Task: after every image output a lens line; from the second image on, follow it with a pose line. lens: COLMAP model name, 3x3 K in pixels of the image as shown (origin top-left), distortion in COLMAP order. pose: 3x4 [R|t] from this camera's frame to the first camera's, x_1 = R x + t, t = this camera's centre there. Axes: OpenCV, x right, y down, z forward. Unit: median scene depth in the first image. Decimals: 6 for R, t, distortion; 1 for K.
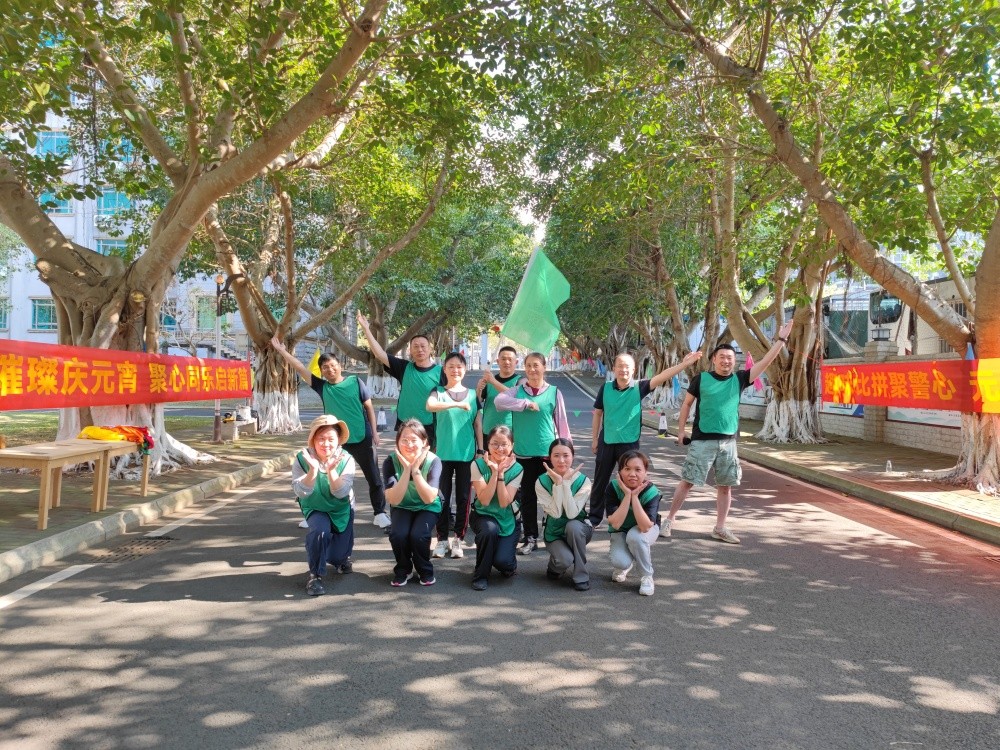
lens RADIAL K [[685.0, 0, 506.0], [0, 685.0, 368.3], [0, 0, 1]] dist [0.069925, -0.065662]
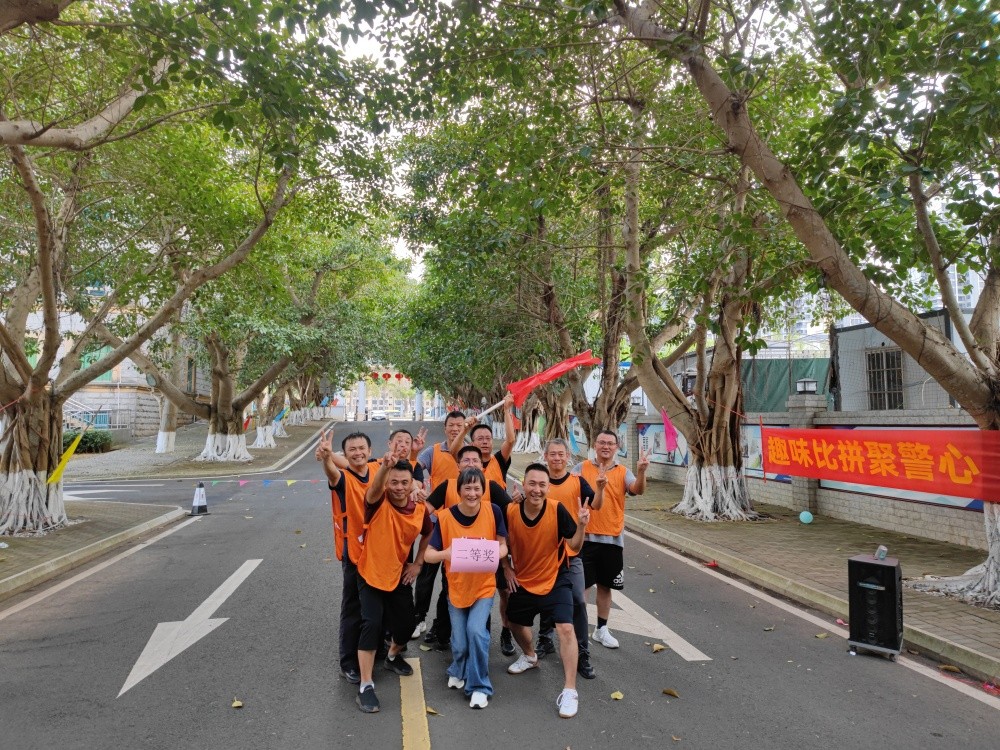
lens RADIAL K [[685.0, 0, 506.0], [0, 685.0, 368.3], [0, 0, 1]] dist [0.069925, -0.065662]
pose [[0.985748, 0.001791, 0.168218, 0.025015], [0.009478, 0.997764, -0.066161, -0.018468], [-0.167960, 0.066812, 0.983527, 0.218985]]
